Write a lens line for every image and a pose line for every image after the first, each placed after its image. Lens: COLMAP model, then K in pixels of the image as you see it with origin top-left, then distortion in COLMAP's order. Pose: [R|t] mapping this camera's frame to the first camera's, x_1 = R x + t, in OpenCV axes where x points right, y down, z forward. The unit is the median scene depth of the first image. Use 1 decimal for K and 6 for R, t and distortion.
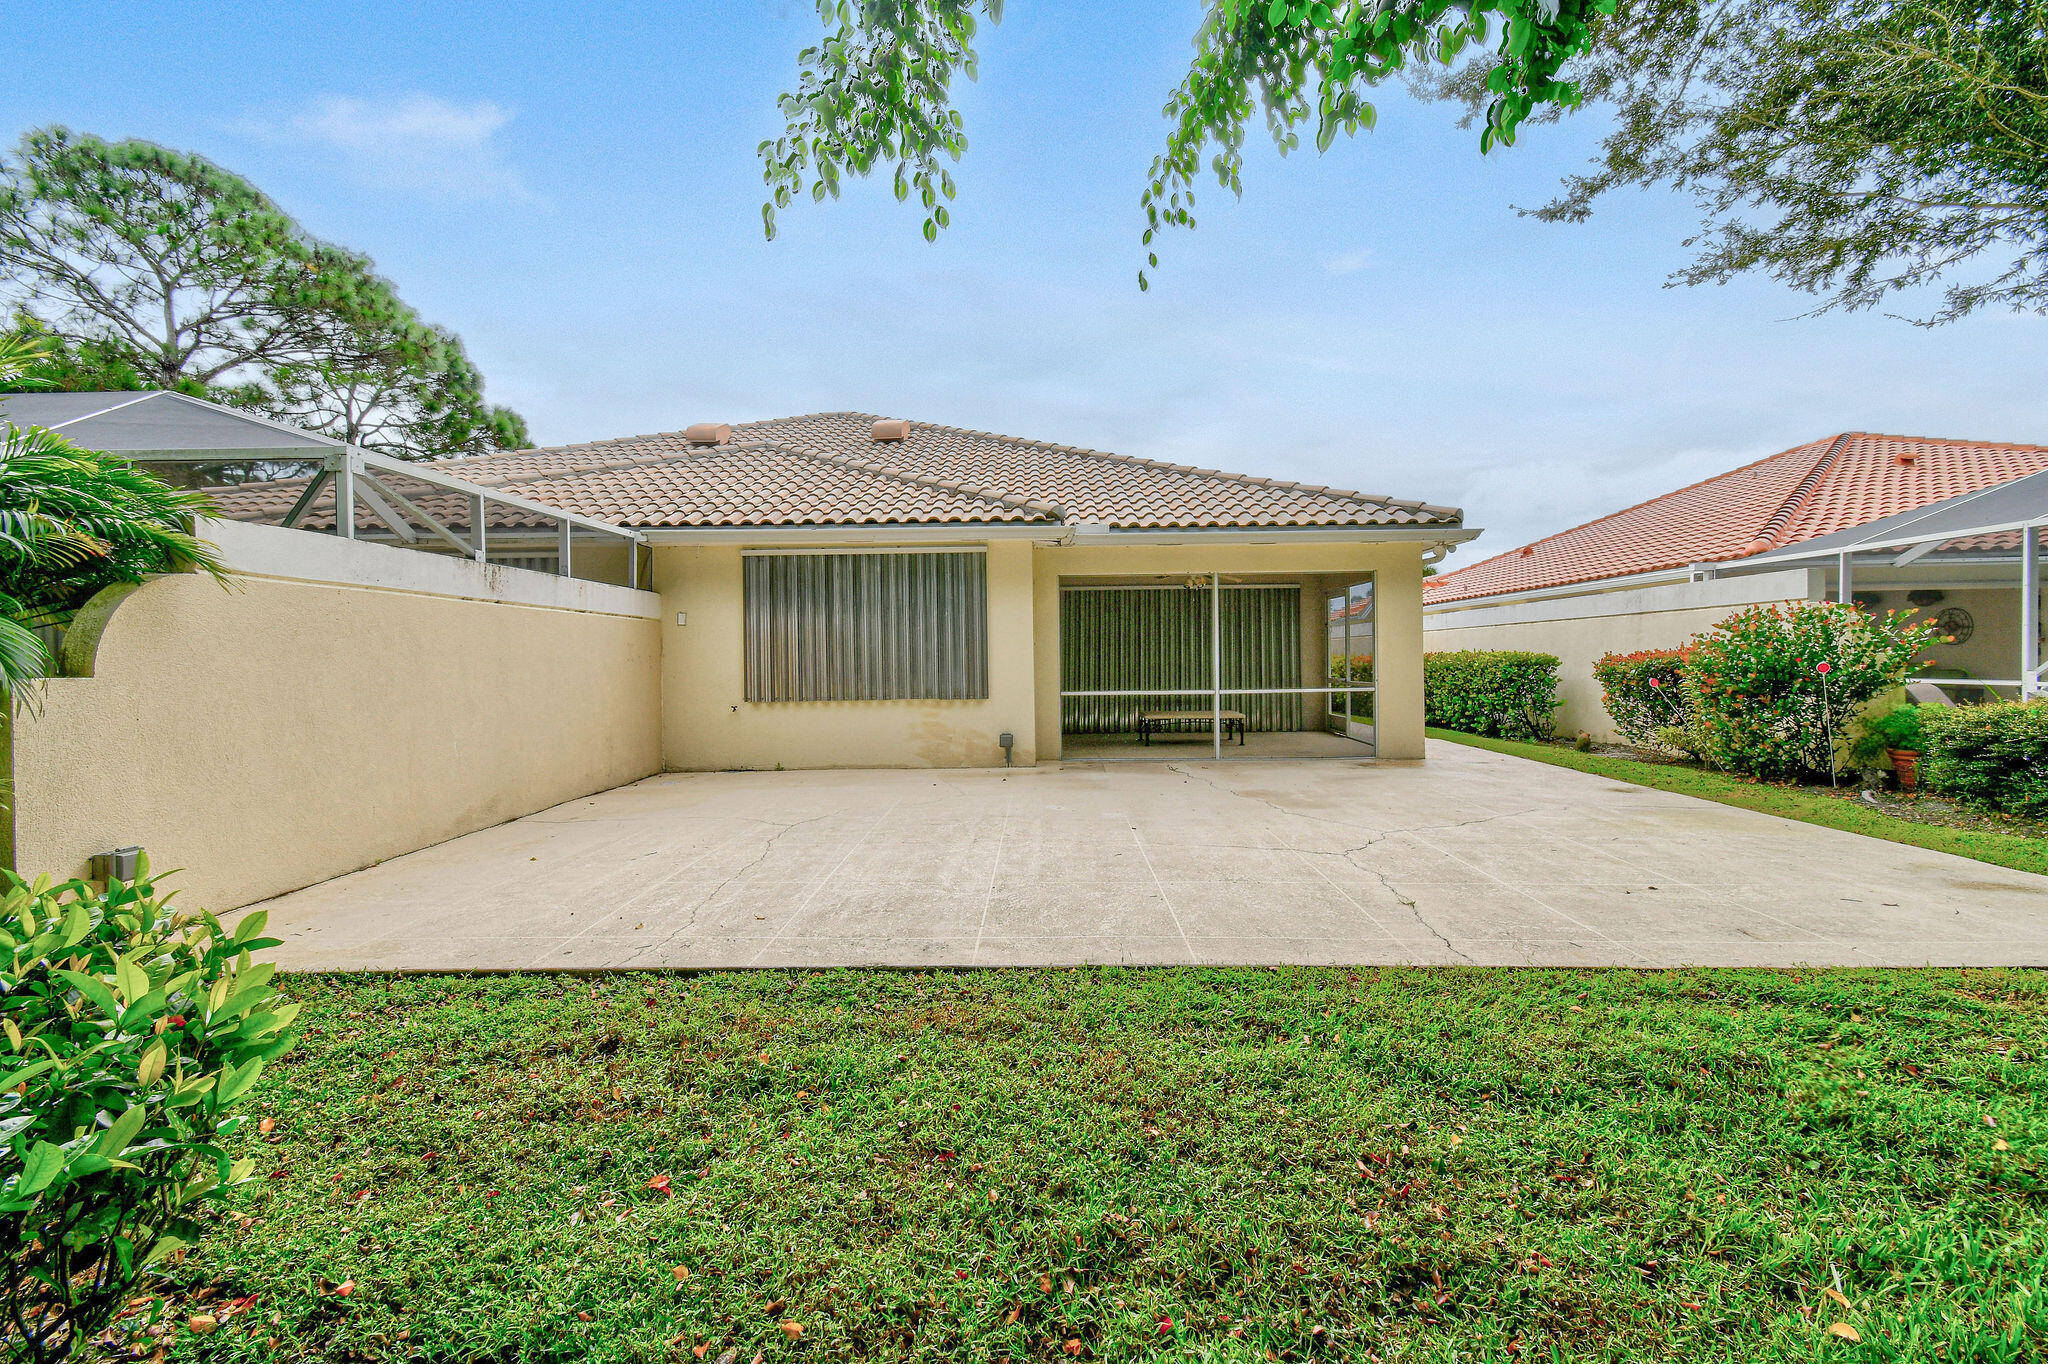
lens RADIAL K [[904.1, 0, 1024.6], [0, 904.1, 680.6], [0, 0, 1]] dist [0.016736, -0.000282]
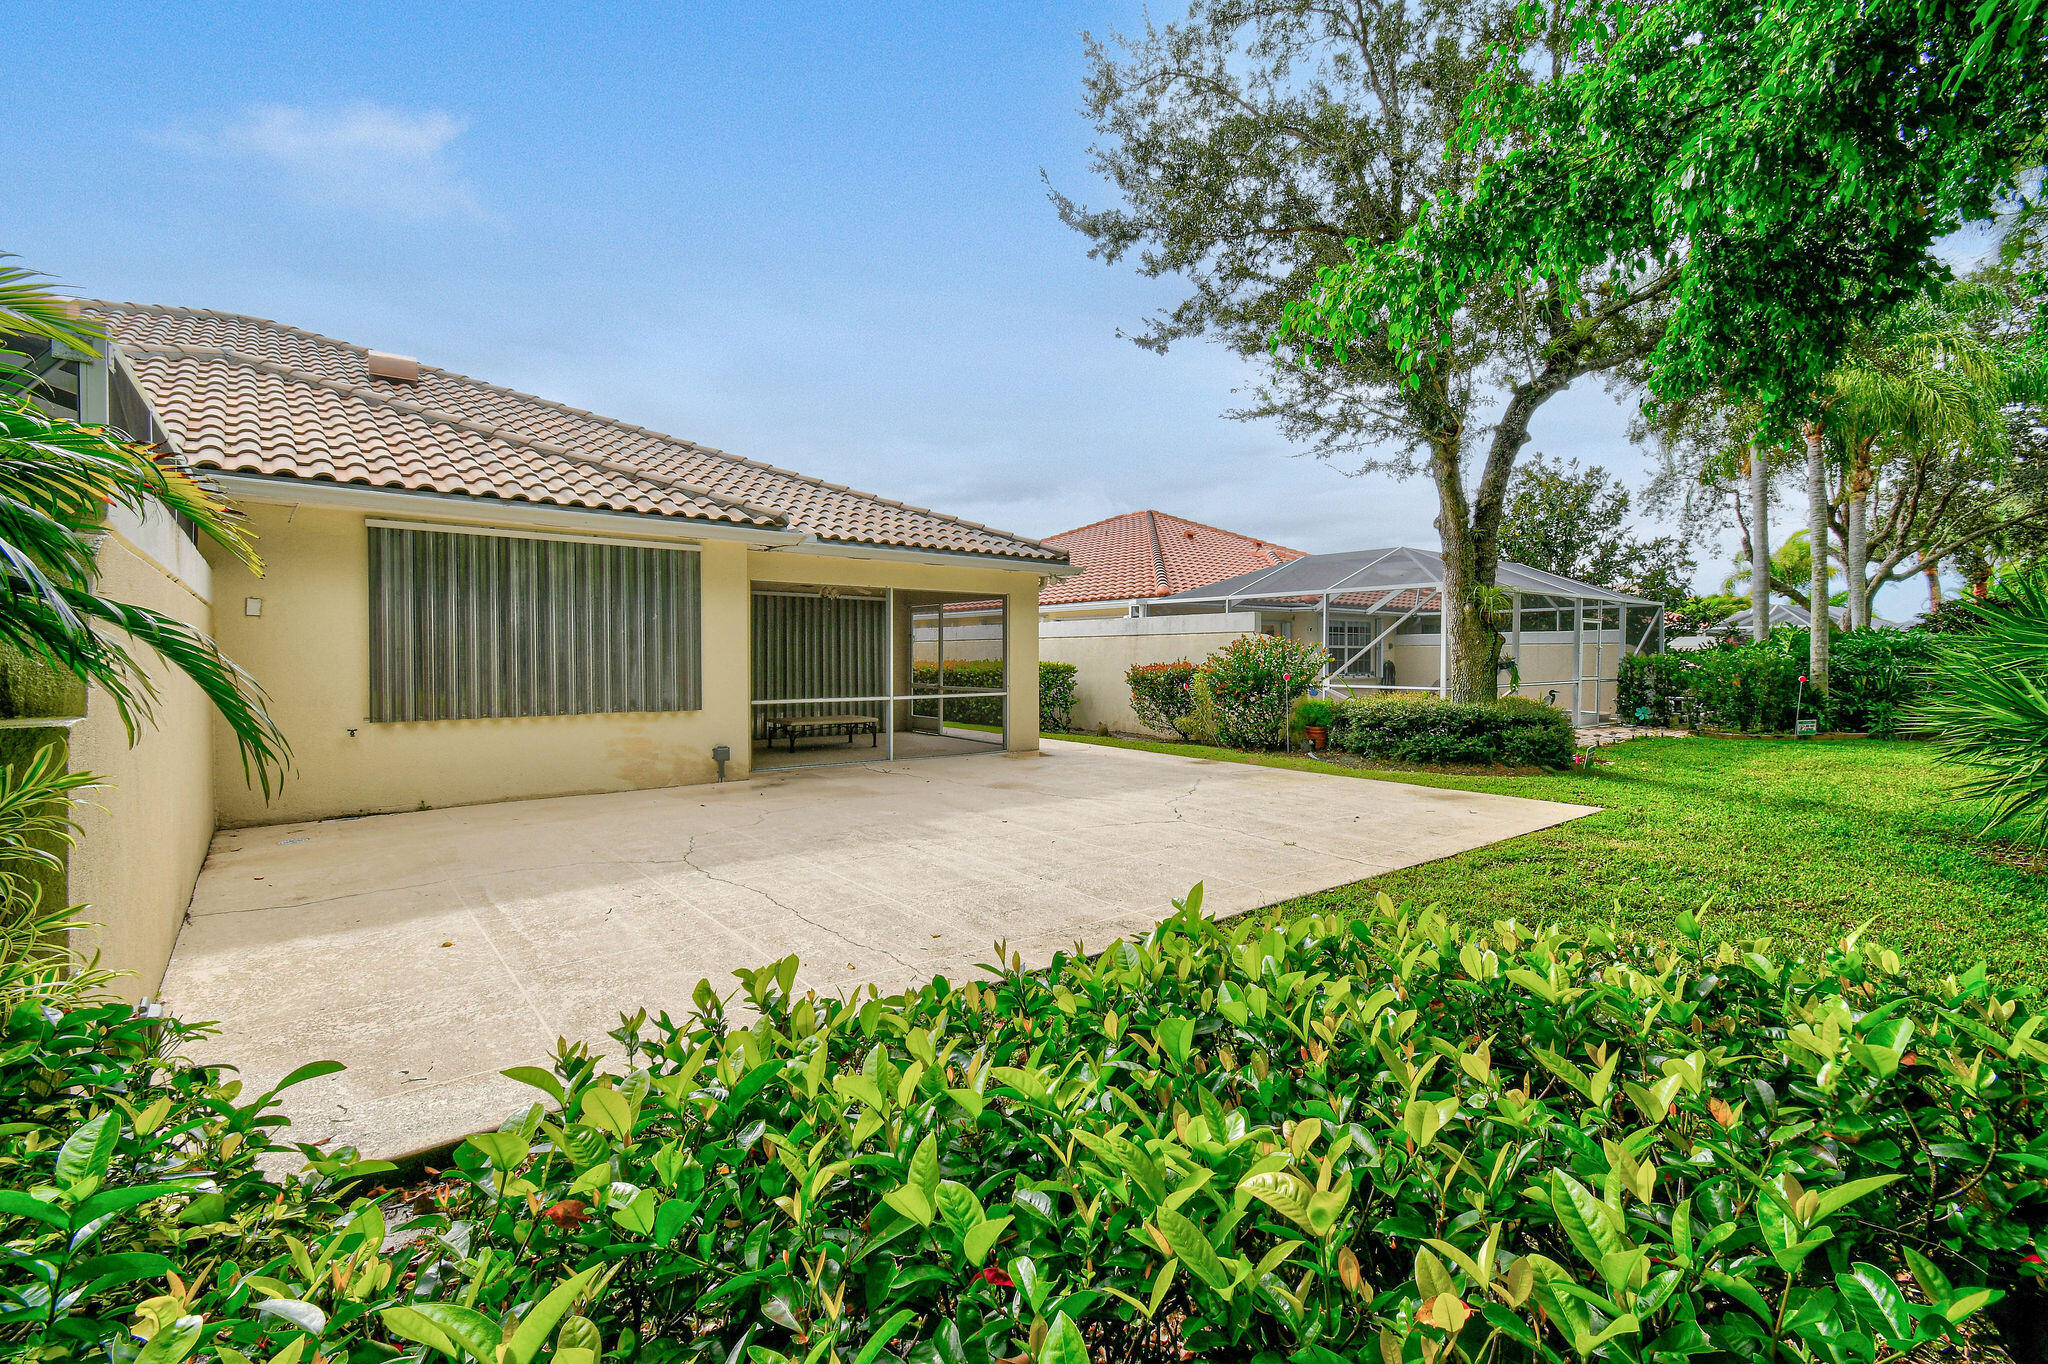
lens RADIAL K [[904.1, 0, 1022.0], [0, 904.1, 674.1], [0, 0, 1]] dist [0.016736, -0.000282]
pose [[0.762444, 0.000241, 0.647054, -0.388514], [0.004114, 0.999978, -0.005219, -0.010197], [-0.647041, 0.006641, 0.762427, 0.080404]]
